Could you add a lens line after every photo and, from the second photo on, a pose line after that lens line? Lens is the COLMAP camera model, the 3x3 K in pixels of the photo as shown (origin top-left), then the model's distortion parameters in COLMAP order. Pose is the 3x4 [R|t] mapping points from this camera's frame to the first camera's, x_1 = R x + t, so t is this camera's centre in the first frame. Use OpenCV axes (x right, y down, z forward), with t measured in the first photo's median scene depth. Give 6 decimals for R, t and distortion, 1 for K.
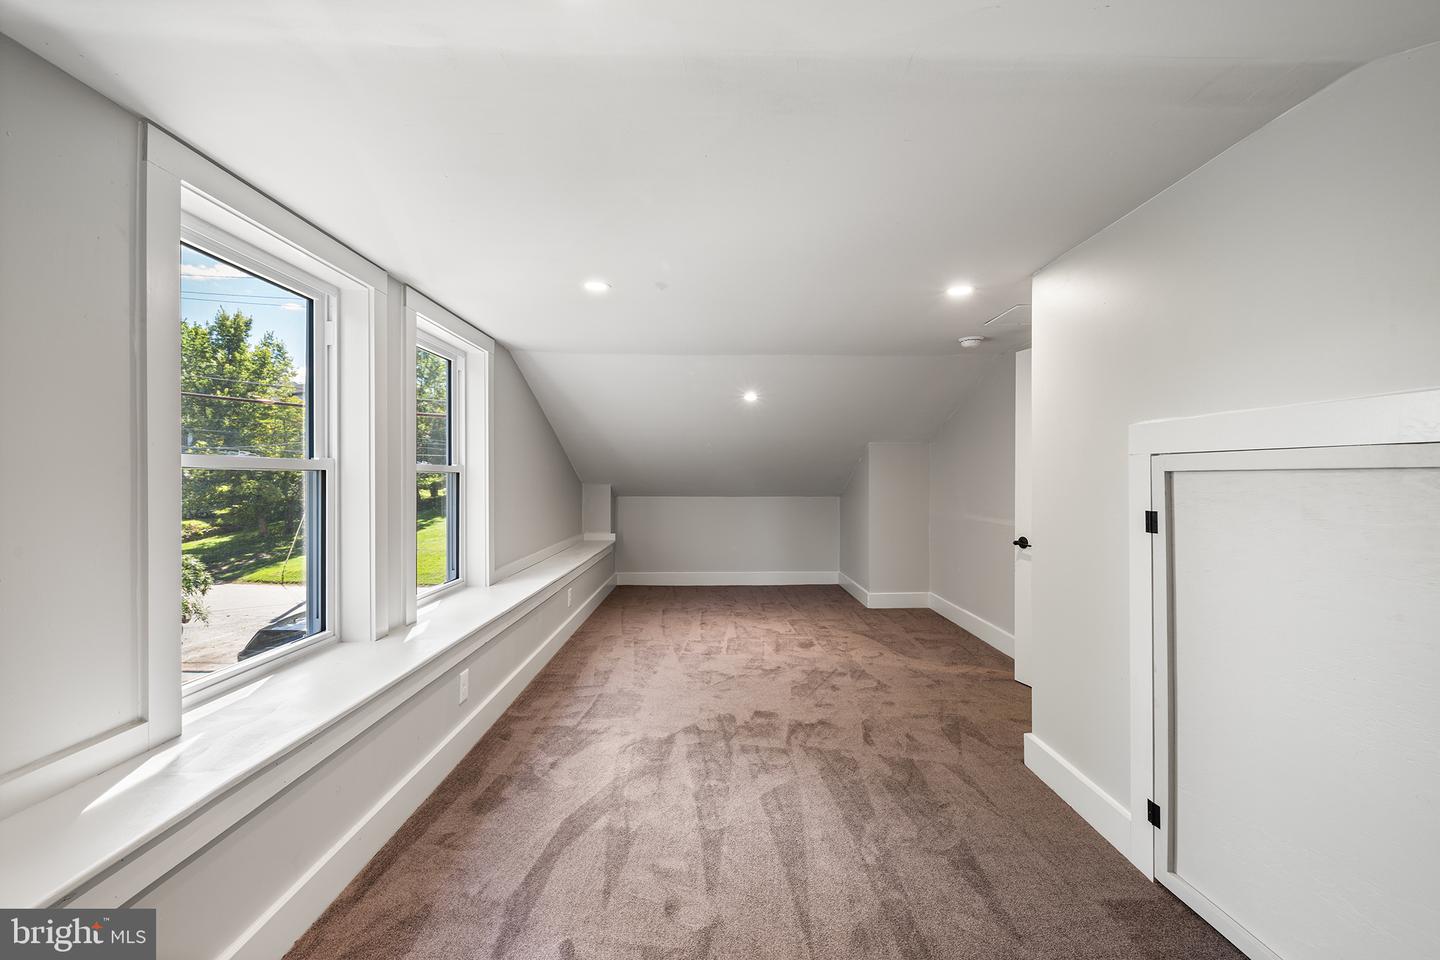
lens RADIAL K [[568.4, 0, 722.7], [0, 568.4, 480.3], [0, 0, 1]] dist [-0.000746, -0.000052]
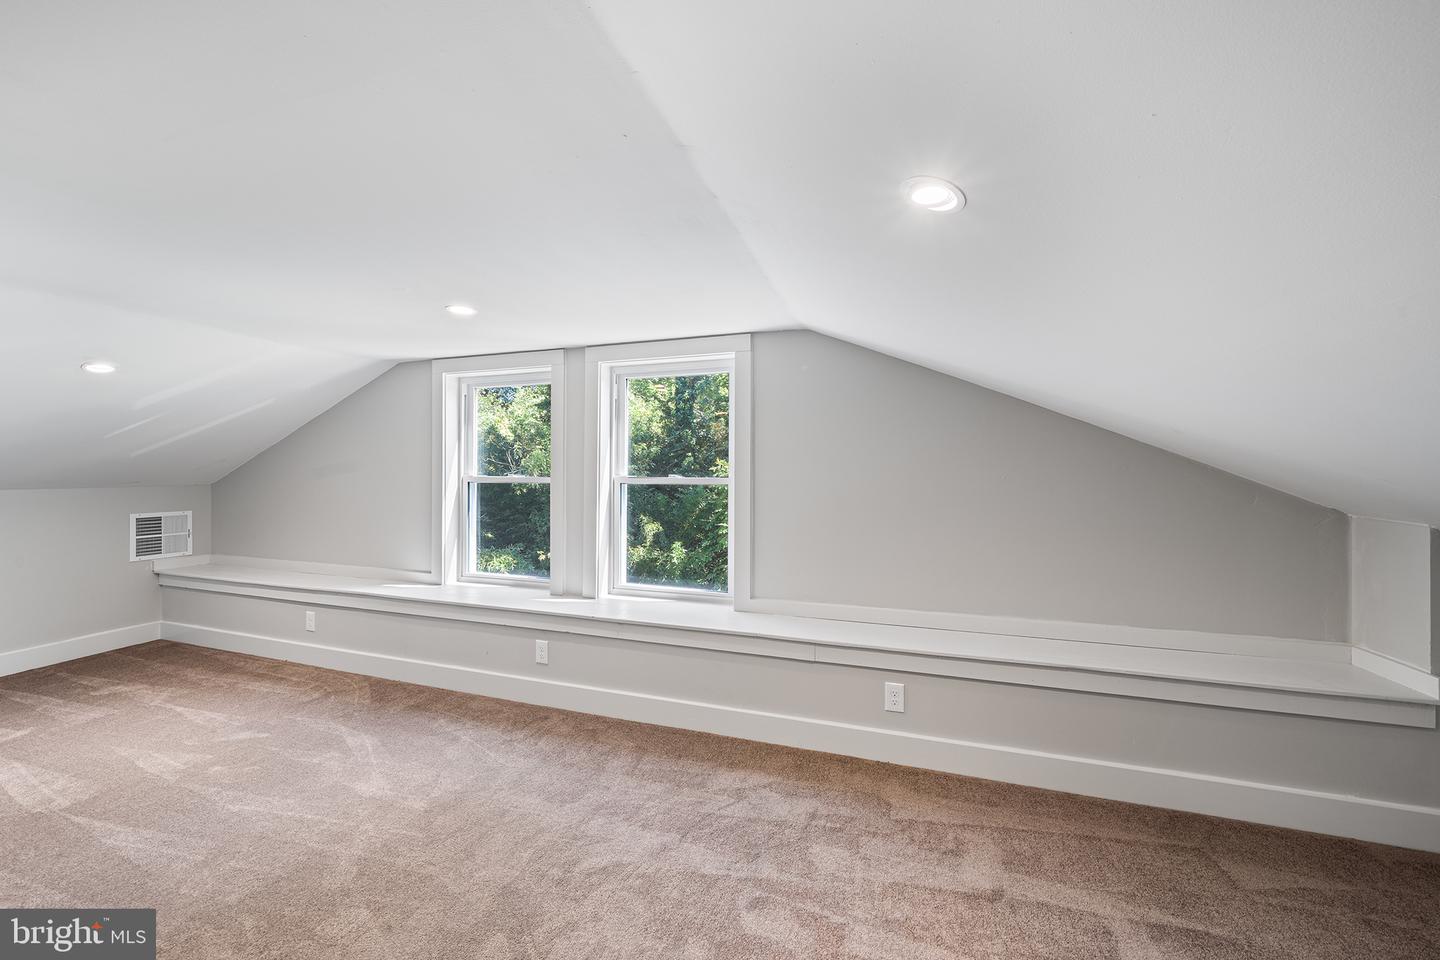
lens RADIAL K [[499.1, 0, 731.5], [0, 499.1, 473.3], [0, 0, 1]] dist [-0.002564, -0.000151]
pose [[-0.298601, 0.003391, -0.954372, 0.408742], [-0.003947, 0.999981, 0.004788, -0.042590], [0.954370, 0.005197, -0.298582, 1.452742]]
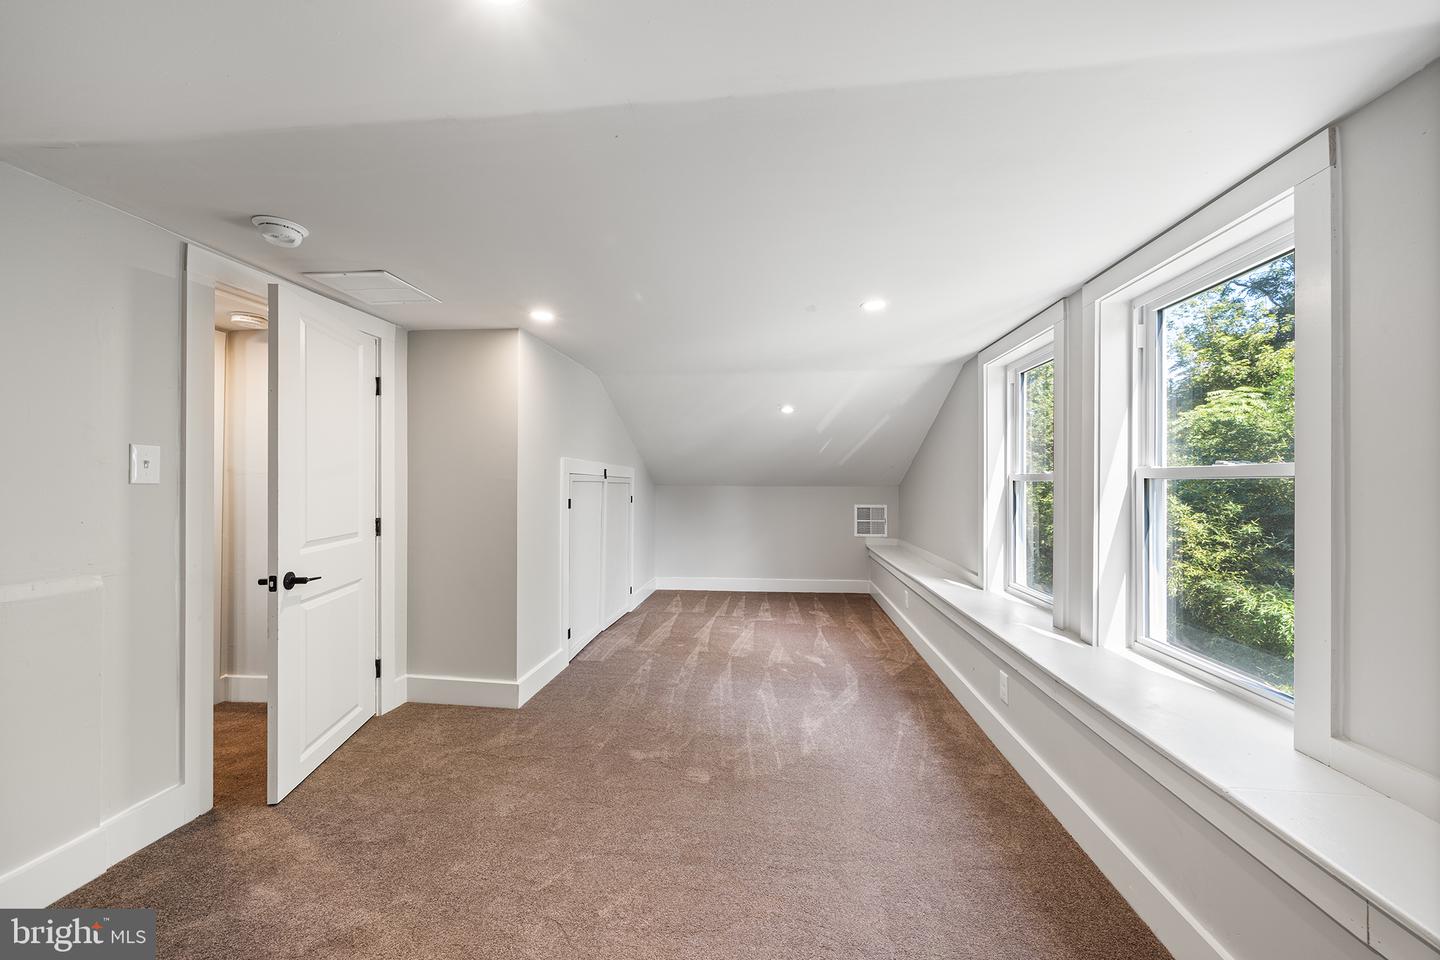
lens RADIAL K [[540.9, 0, 733.4], [0, 540.9, 480.0], [0, 0, 1]] dist [-0.000449, -0.000873]
pose [[-0.995976, -0.003720, 0.089538, -0.045978], [-0.004300, 0.999971, -0.006285, -0.006485], [-0.089512, -0.006645, -0.995964, 1.689890]]
